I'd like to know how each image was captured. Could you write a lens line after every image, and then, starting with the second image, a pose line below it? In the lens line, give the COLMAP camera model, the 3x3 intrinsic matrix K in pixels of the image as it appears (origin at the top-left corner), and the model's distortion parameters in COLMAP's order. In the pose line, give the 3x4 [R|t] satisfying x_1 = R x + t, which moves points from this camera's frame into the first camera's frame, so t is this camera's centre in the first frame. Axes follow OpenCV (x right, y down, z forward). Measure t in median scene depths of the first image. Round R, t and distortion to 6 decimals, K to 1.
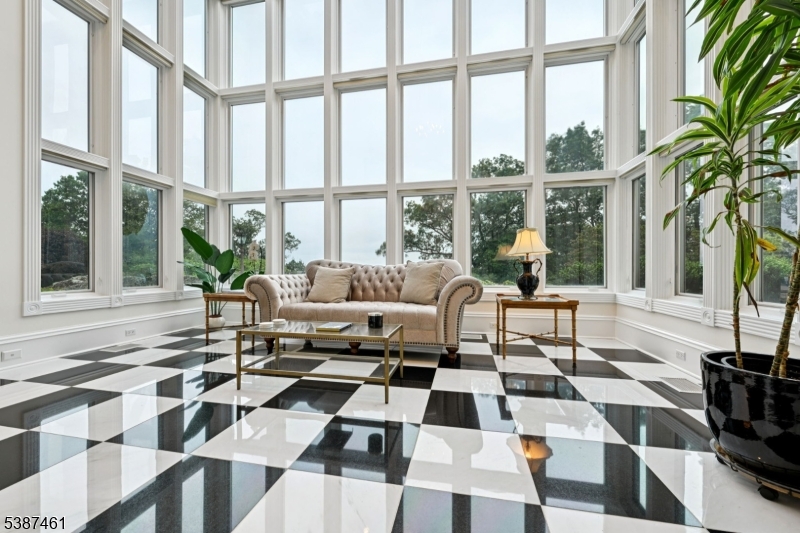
lens RADIAL K [[322.5, 0, 401.5], [0, 322.5, 268.3], [0, 0, 1]] dist [0.001409, -0.000386]
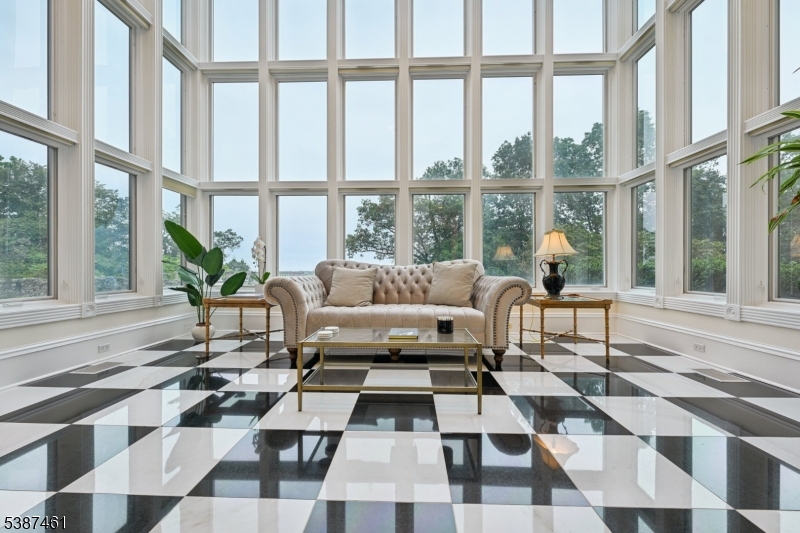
lens RADIAL K [[325.8, 0, 396.9], [0, 325.8, 267.6], [0, 0, 1]] dist [0.002010, -0.000329]
pose [[0.984144, 0.000019, 0.177369, -0.229936], [0.000364, 0.999998, -0.002124, -0.001720], [-0.177369, 0.002155, 0.984142, 0.054903]]
